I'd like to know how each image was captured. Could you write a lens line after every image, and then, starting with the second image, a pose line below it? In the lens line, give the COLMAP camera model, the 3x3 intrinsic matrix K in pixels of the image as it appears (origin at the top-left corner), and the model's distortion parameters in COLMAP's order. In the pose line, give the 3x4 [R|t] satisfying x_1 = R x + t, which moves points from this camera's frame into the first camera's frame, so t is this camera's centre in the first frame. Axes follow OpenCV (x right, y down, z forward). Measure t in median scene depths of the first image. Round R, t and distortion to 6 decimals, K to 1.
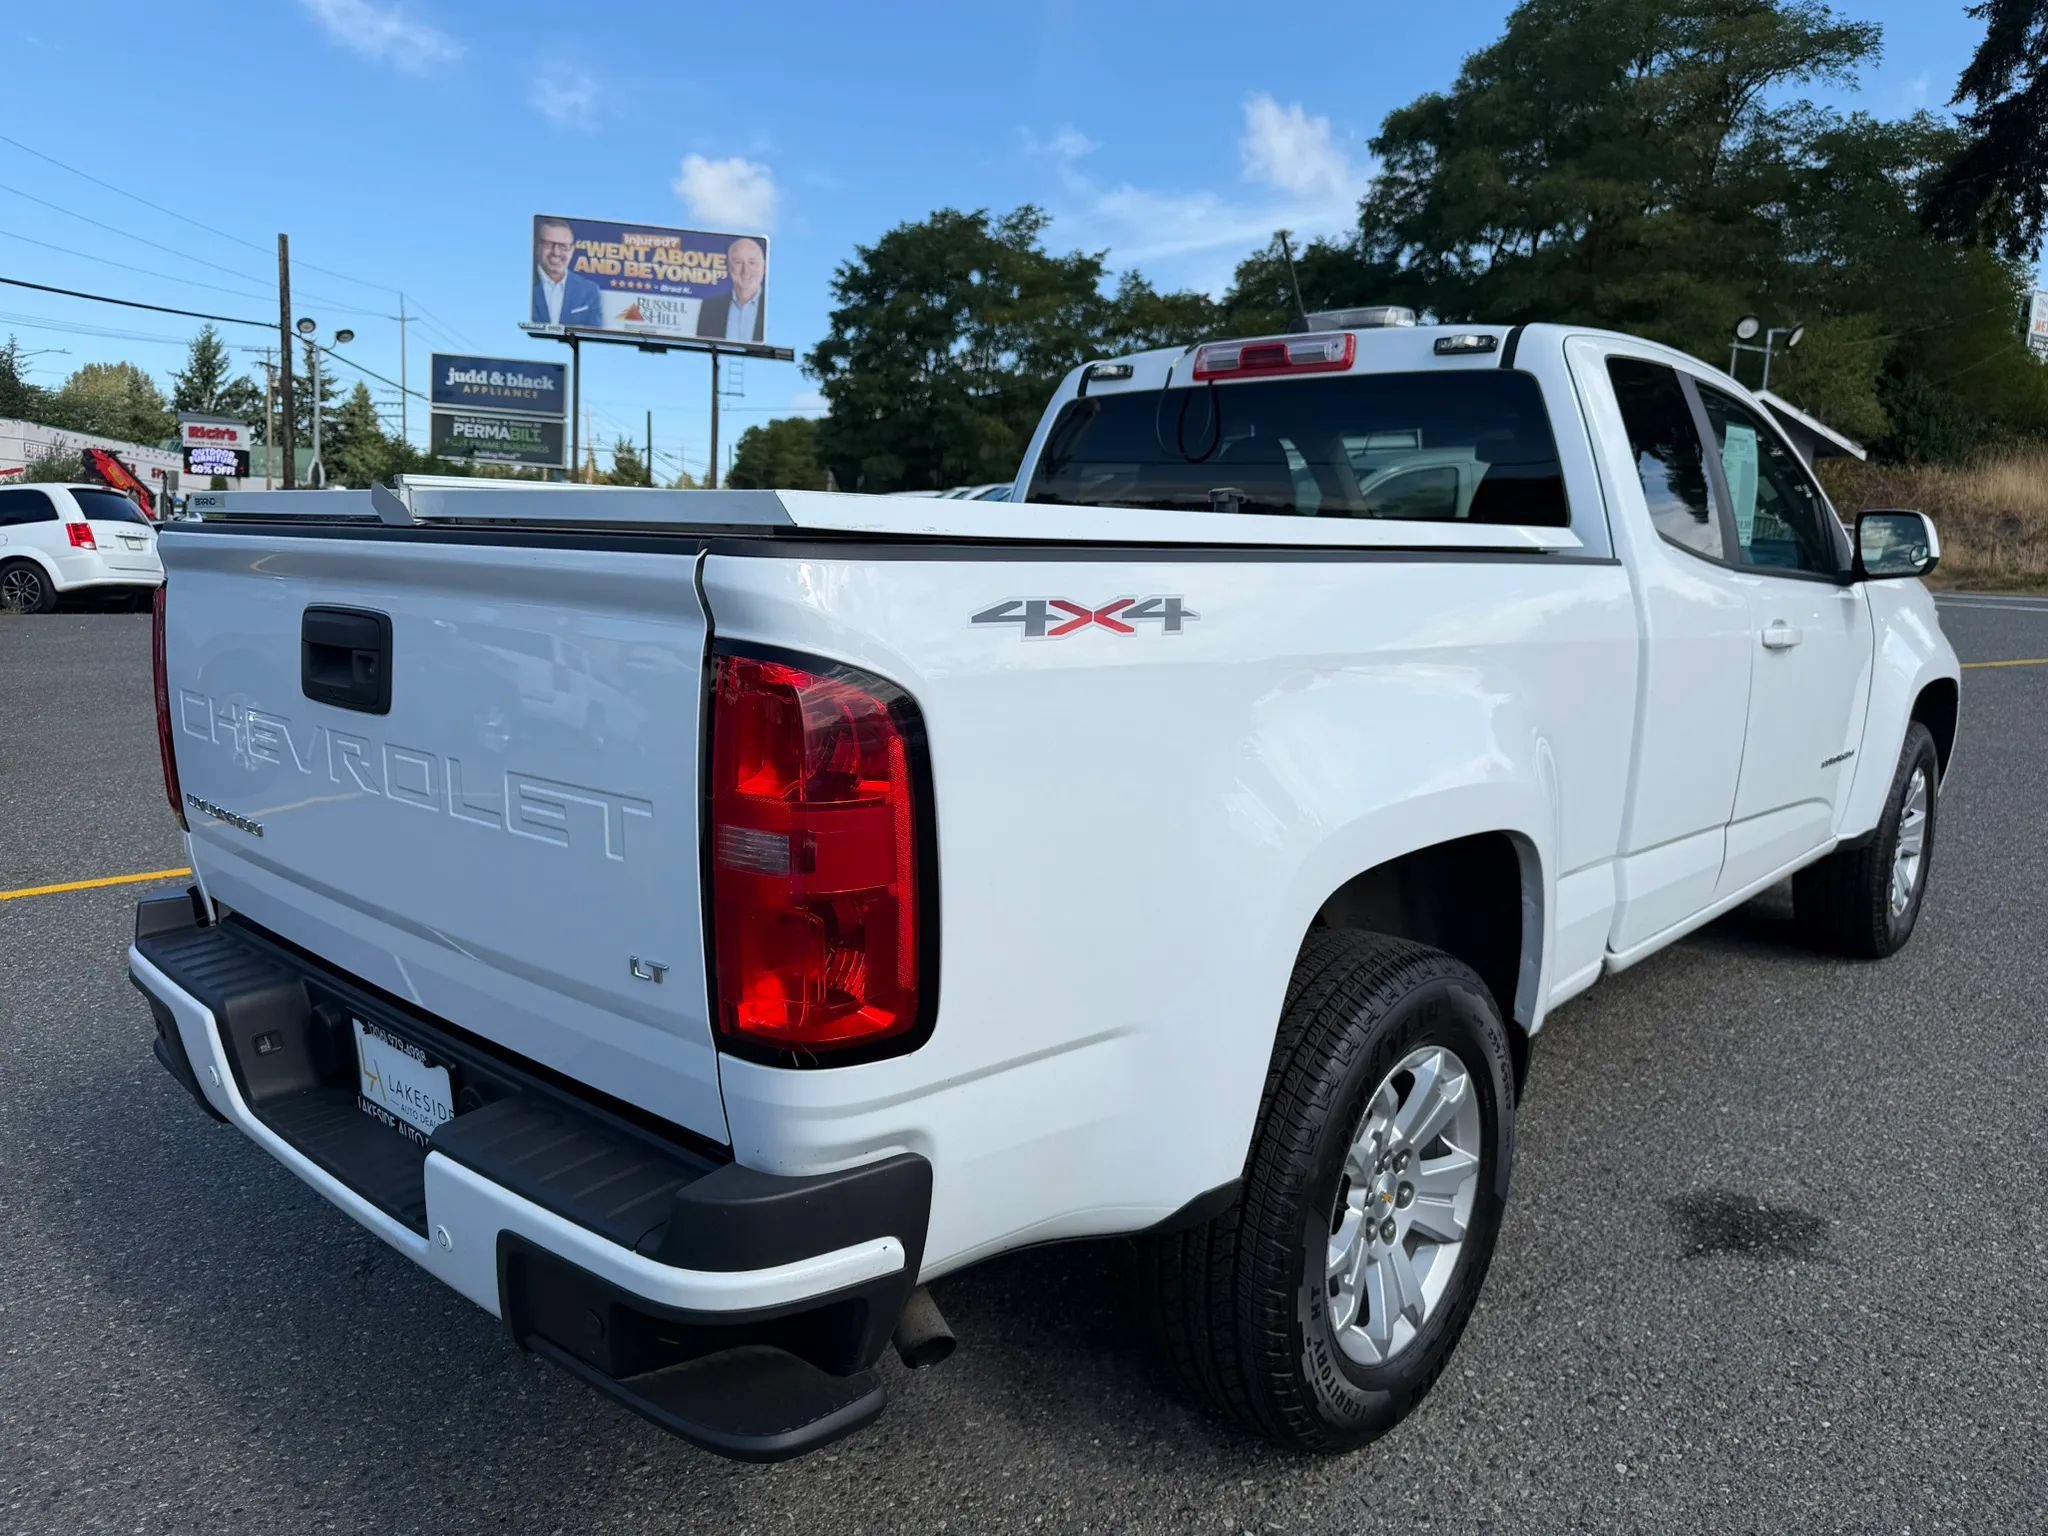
lens RADIAL K [[1494.8, 0, 1015.8], [0, 1494.8, 773.8], [0, 0, 1]] dist [0.010789, -0.014324]
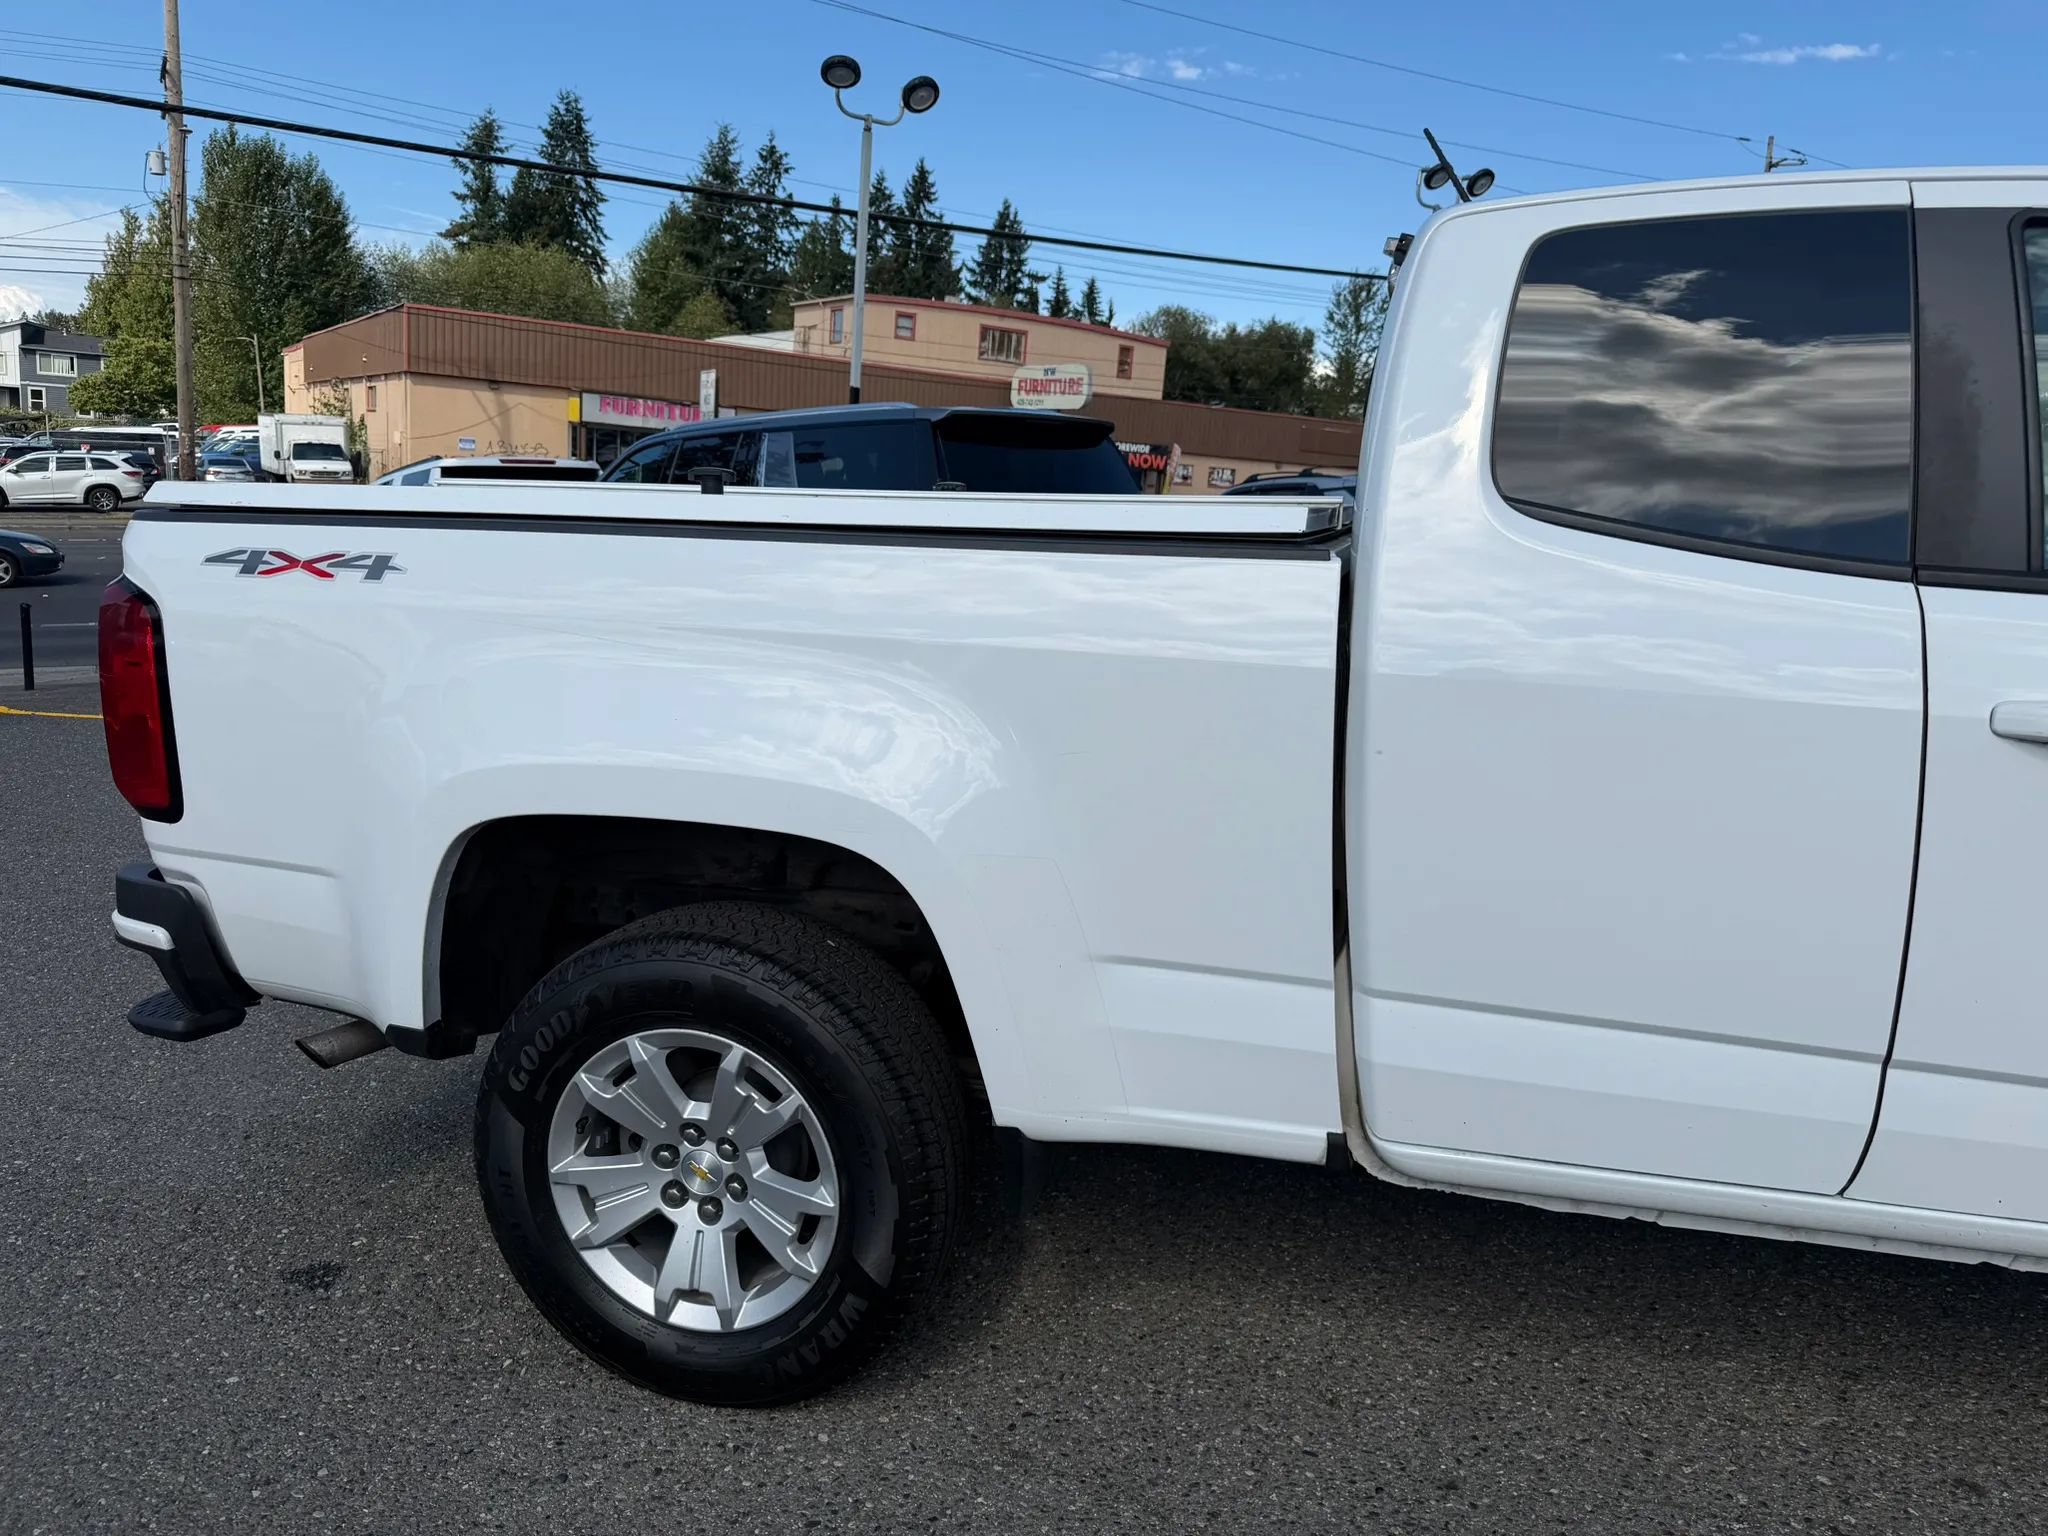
lens RADIAL K [[1494.8, 0, 1009.6], [0, 1494.8, 807.5], [0, 0, 1]] dist [0.010789, -0.014324]
pose [[0.458891, 0.161245, -0.873739, 1.555610], [-0.150962, 0.983246, 0.102168, -0.123236], [0.875574, 0.085018, 0.475544, 0.929800]]
